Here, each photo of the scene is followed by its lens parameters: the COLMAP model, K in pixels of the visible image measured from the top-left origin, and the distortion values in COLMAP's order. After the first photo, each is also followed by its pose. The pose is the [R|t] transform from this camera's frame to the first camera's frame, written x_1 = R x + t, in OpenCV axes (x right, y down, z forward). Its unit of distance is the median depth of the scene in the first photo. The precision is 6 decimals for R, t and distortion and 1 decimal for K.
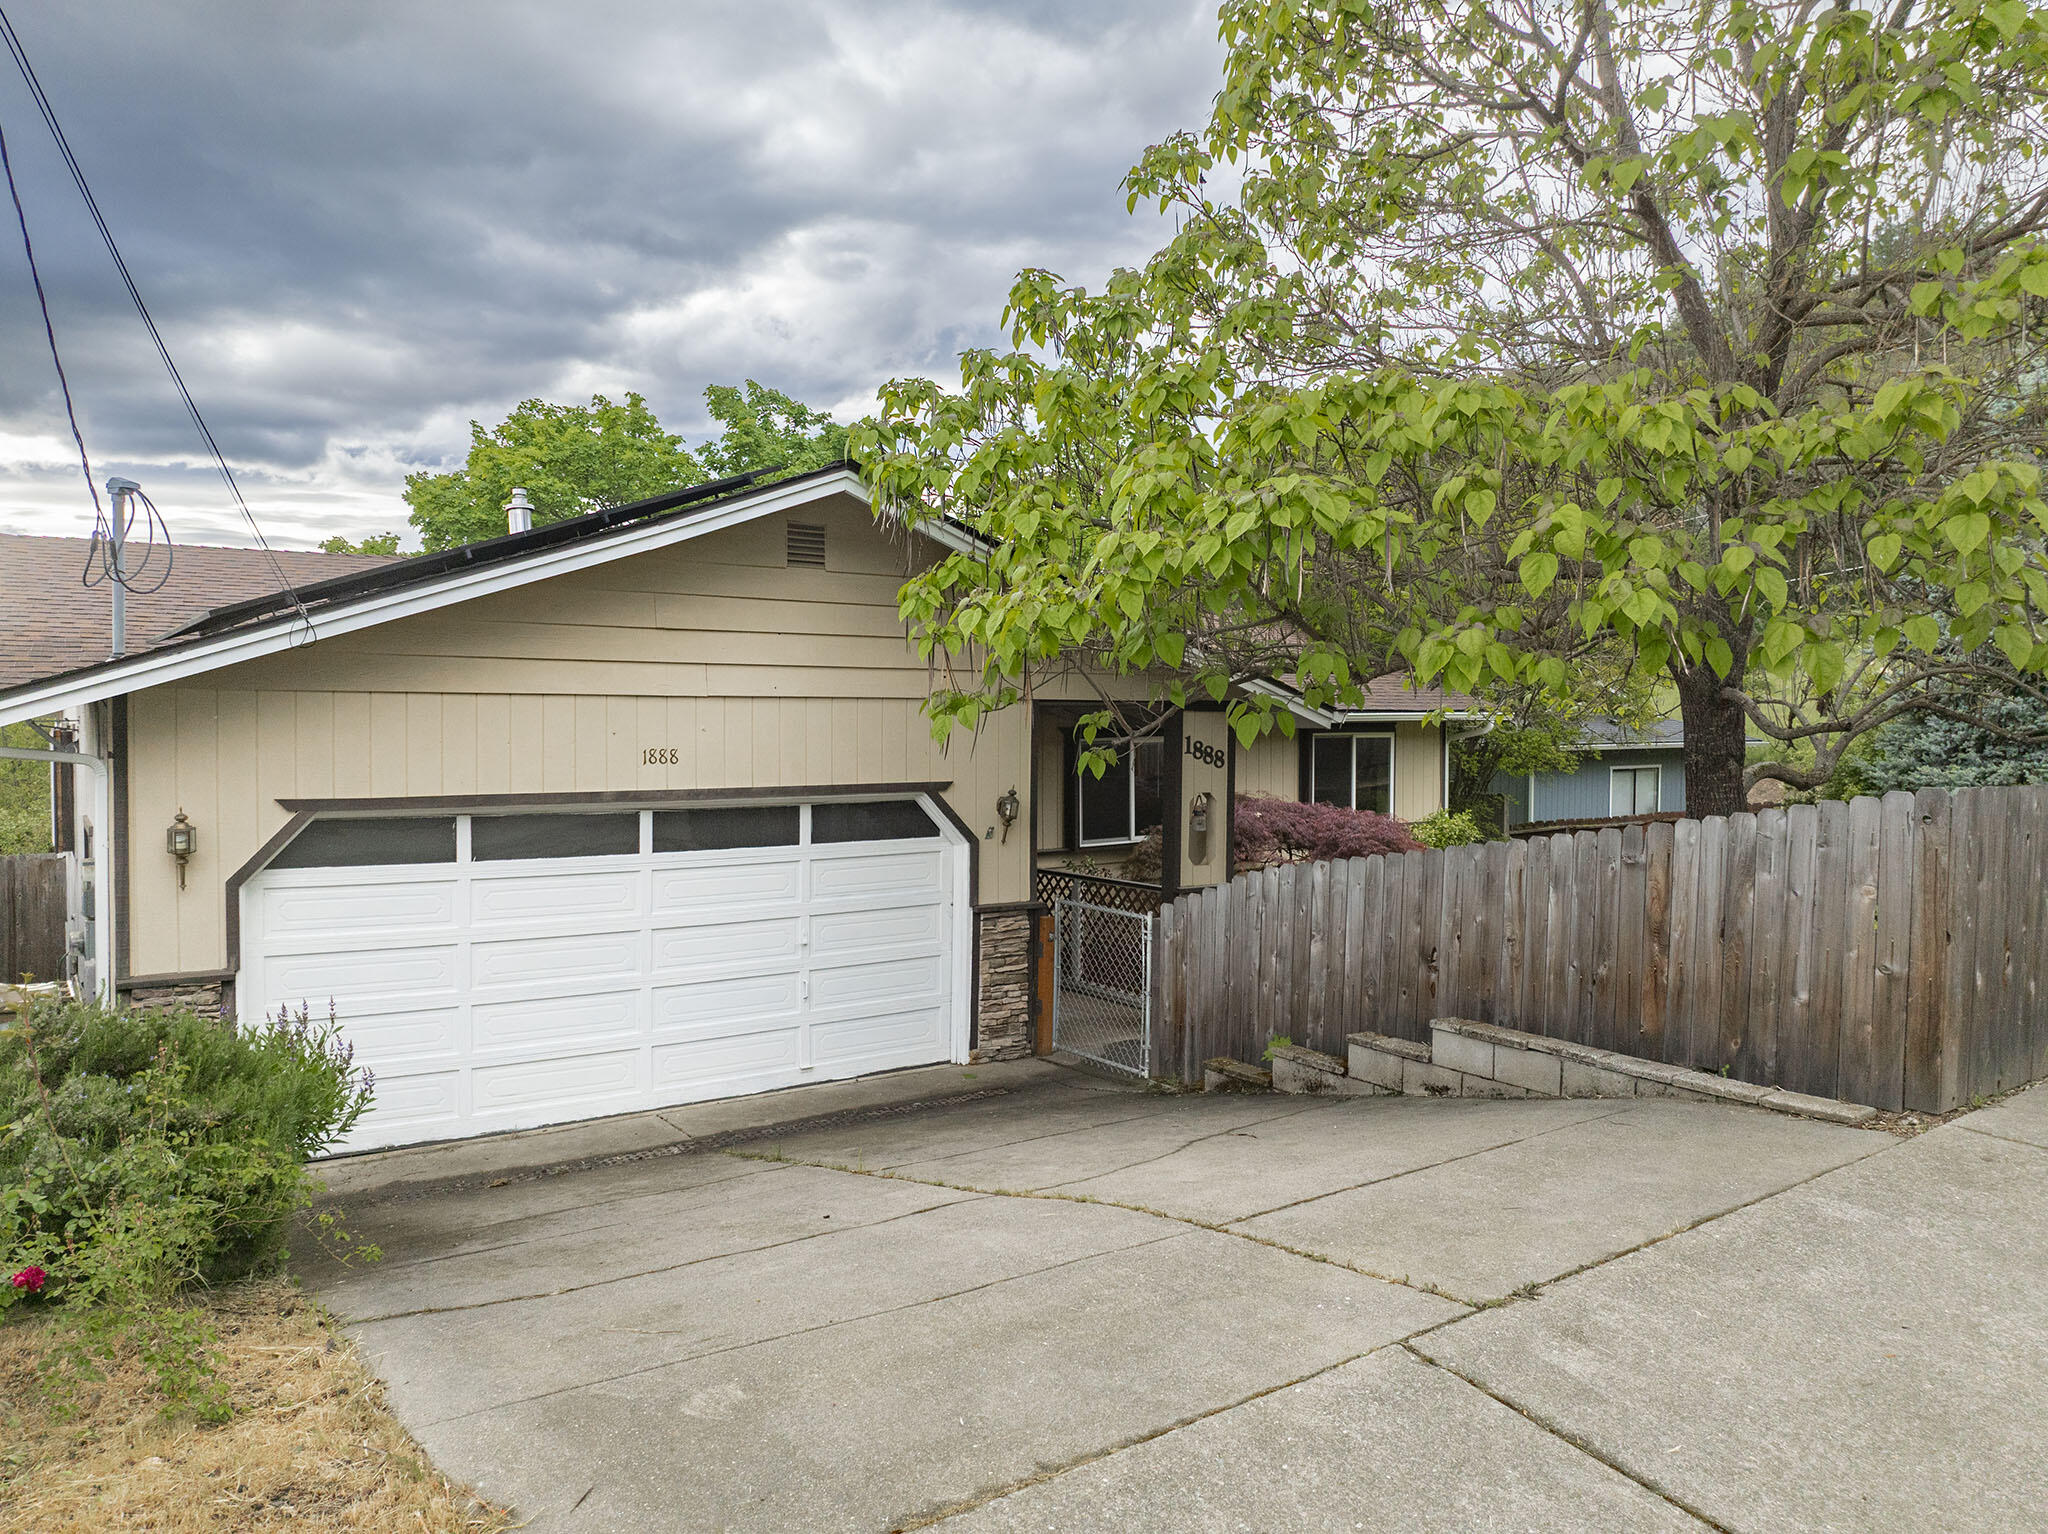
lens RADIAL K [[1442.5, 0, 1017.1], [0, 1442.5, 762.1], [0, 0, 1]] dist [-0.035208, 0.003119]
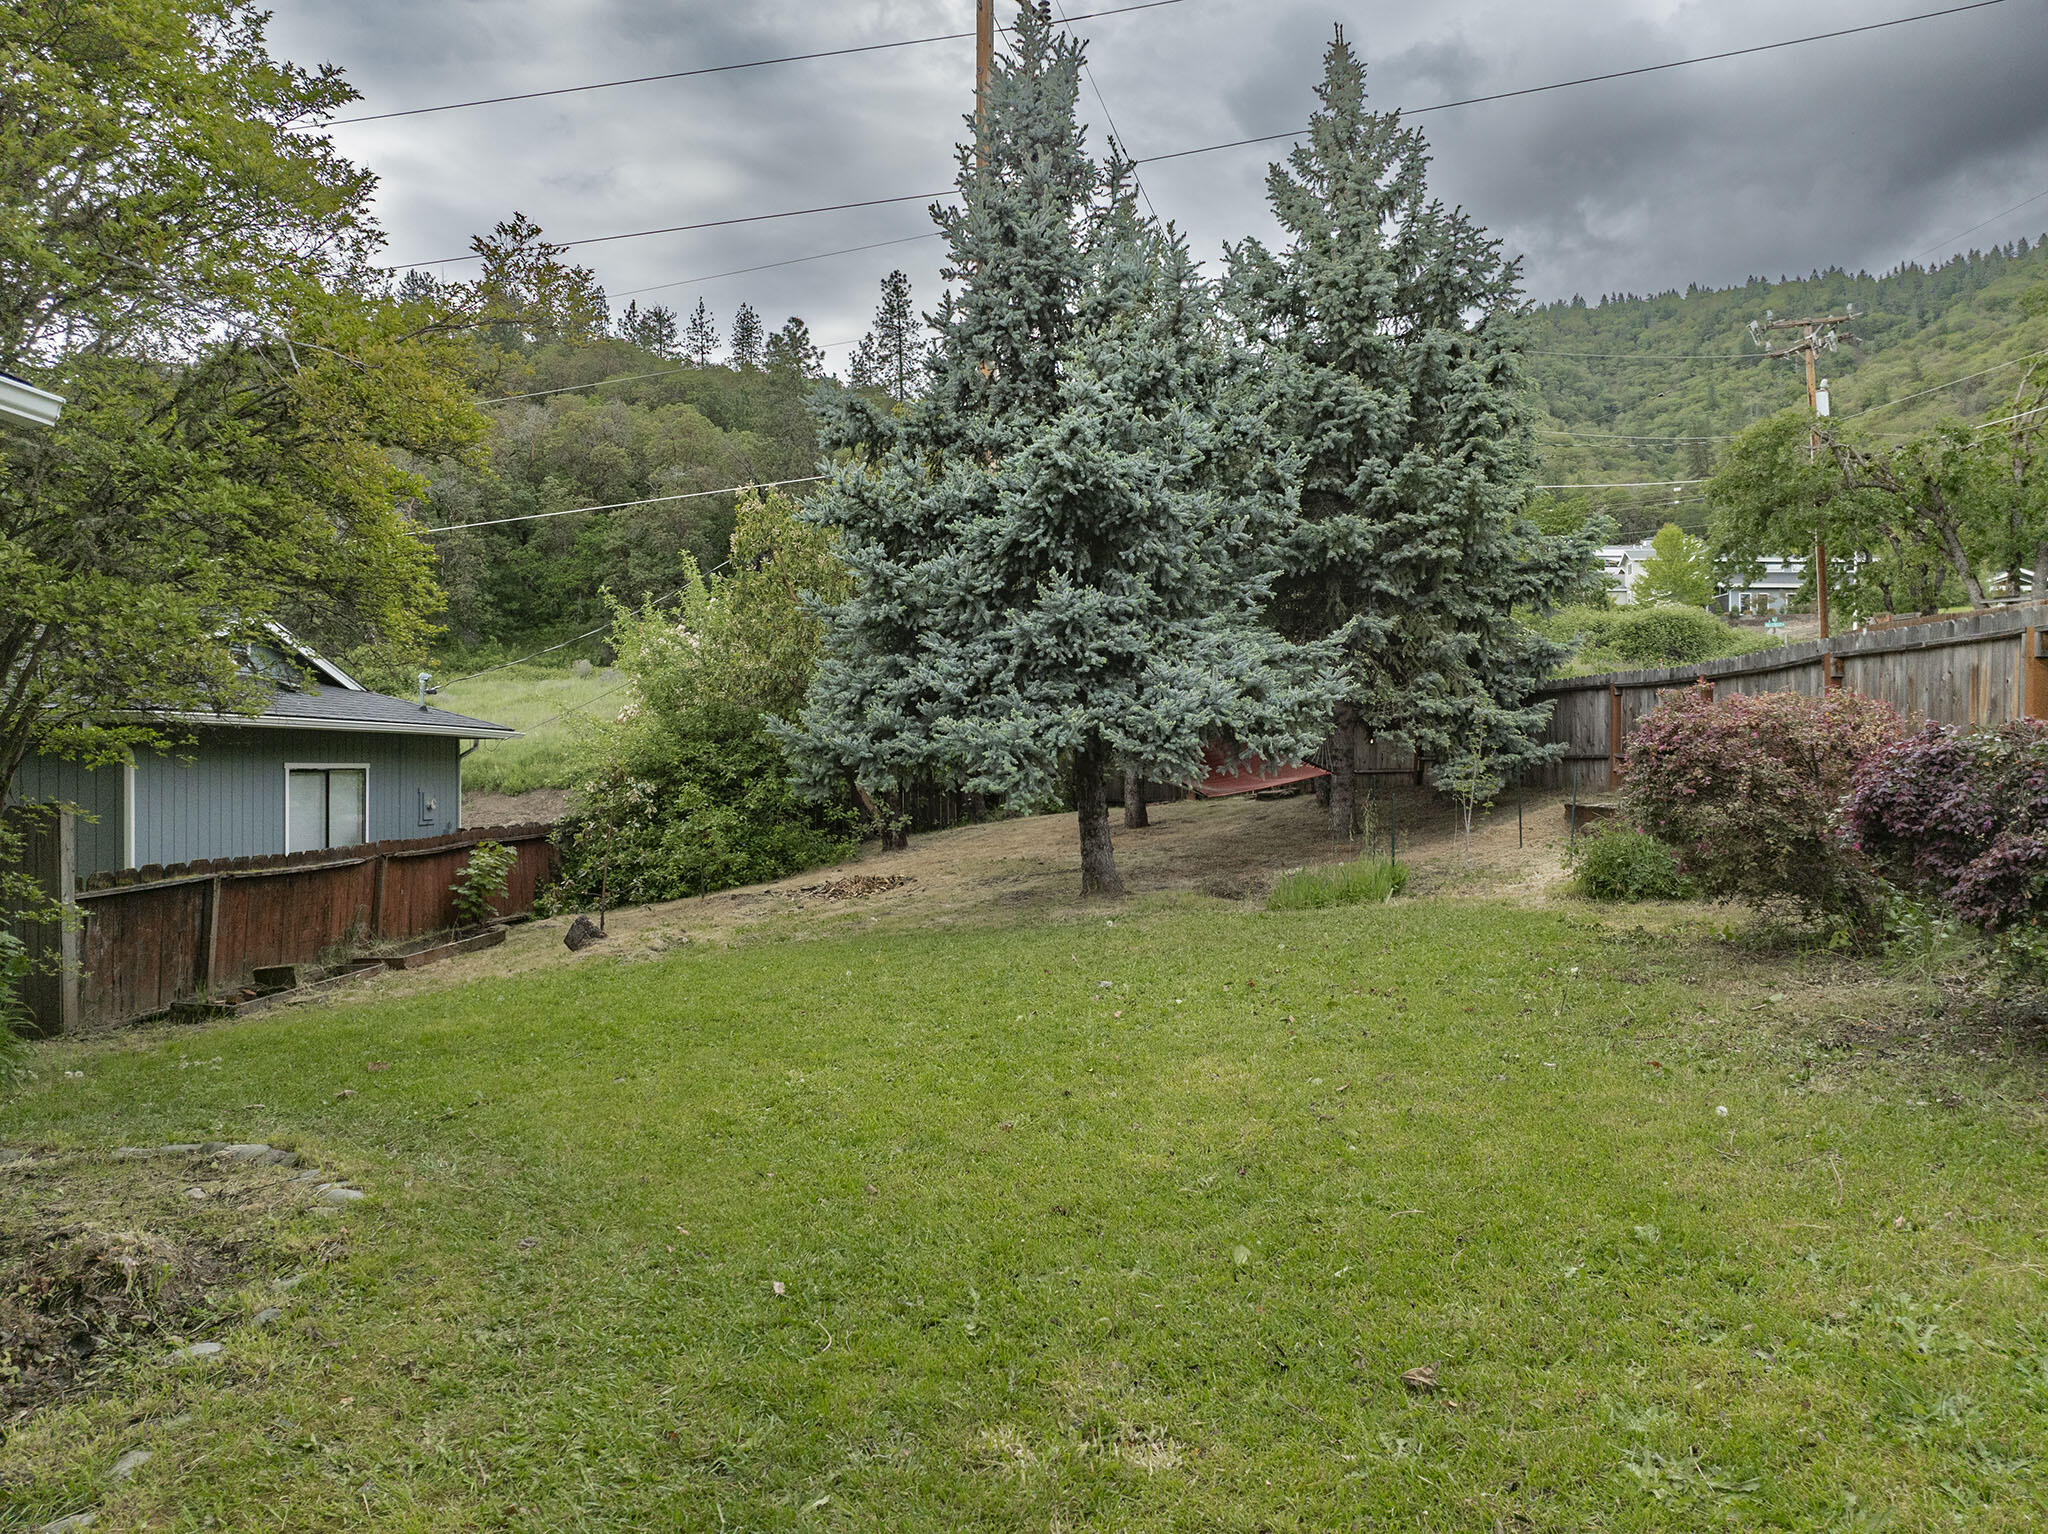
lens RADIAL K [[1442.5, 0, 1010.1], [0, 1442.5, 755.0], [0, 0, 1]] dist [-0.035208, 0.003119]
pose [[0.615353, 0.005030, 0.788236, 0.511107], [0.028880, 0.999164, -0.028921, 0.077286], [-0.787722, 0.040561, 0.614694, 1.470814]]
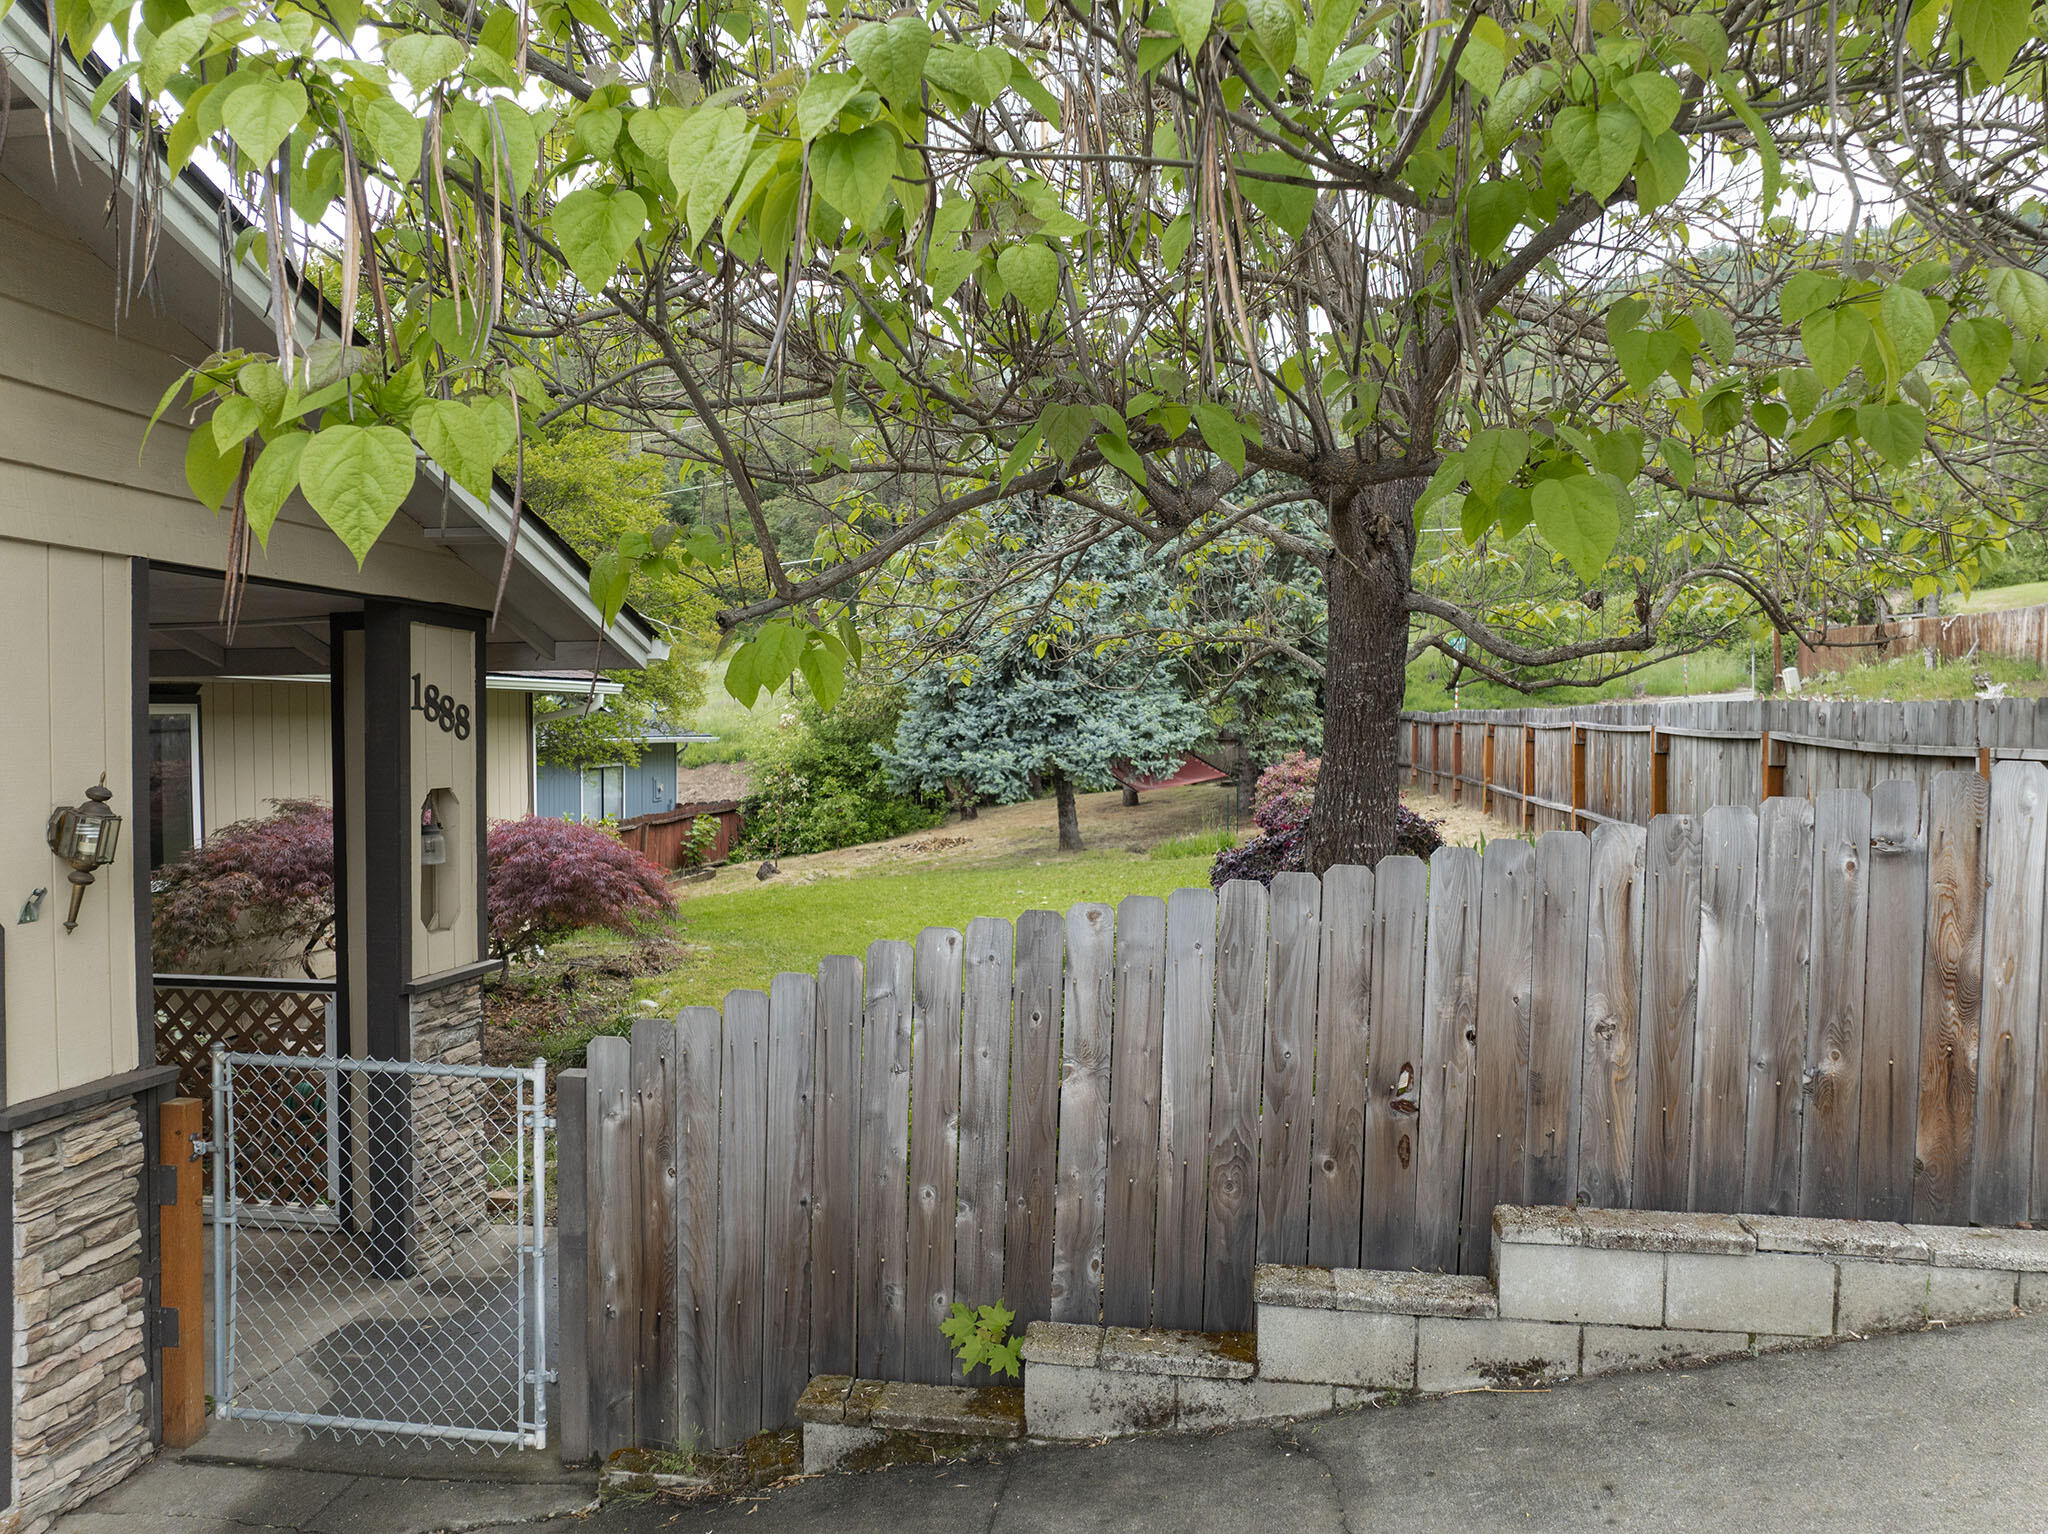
lens RADIAL K [[1442.5, 0, 1016.8], [0, 1442.5, 759.6], [0, 0, 1]] dist [-0.035208, 0.003119]
pose [[0.686676, -0.017648, 0.726749, -0.128522], [0.025644, 0.999671, 0.000046, 0.021545], [-0.726511, 0.018605, 0.686903, 0.671981]]
